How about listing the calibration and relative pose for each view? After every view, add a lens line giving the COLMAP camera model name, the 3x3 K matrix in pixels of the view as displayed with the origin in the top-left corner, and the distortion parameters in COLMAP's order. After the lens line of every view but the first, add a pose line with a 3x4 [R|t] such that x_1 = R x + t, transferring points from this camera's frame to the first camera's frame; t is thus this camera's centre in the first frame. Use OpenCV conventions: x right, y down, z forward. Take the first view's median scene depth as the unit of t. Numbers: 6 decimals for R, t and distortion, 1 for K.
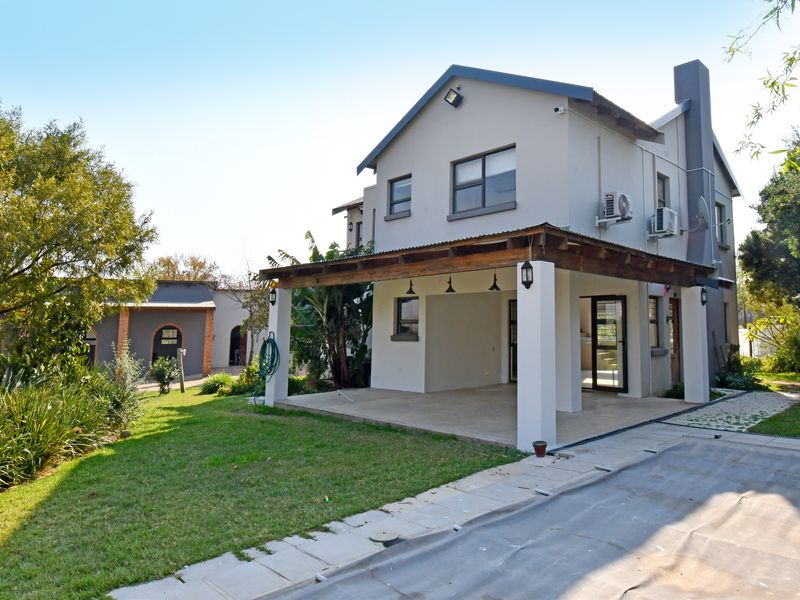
lens RADIAL K [[534.2, 0, 400.4], [0, 534.2, 251.8], [0, 0, 1]] dist [-0.003464, -0.002604]
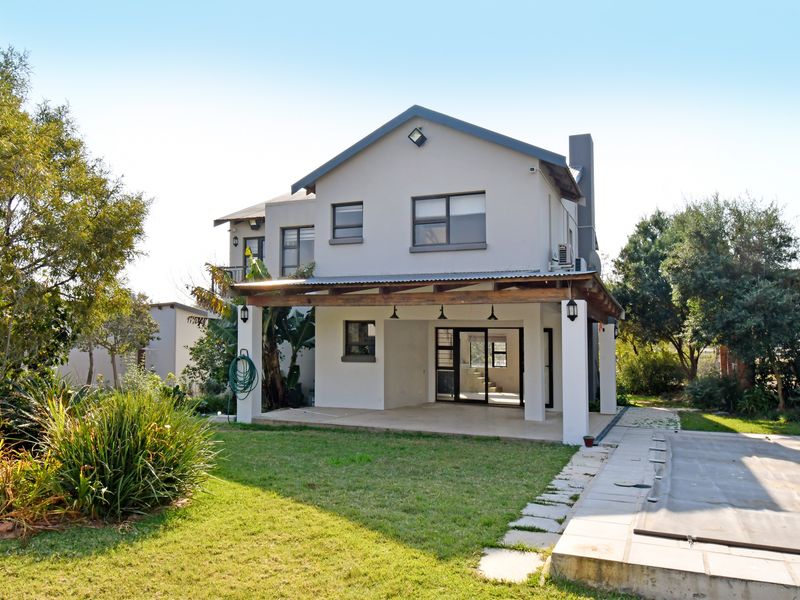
lens RADIAL K [[562.0, 0, 400.0], [0, 562.0, 300.0], [0, 0, 1]] dist [0.003395, 0.000343]
pose [[0.935891, 0.061821, 0.346824, -0.310321], [-0.077569, 0.996483, 0.031696, 0.003779], [-0.343645, -0.056567, 0.937395, -0.061528]]
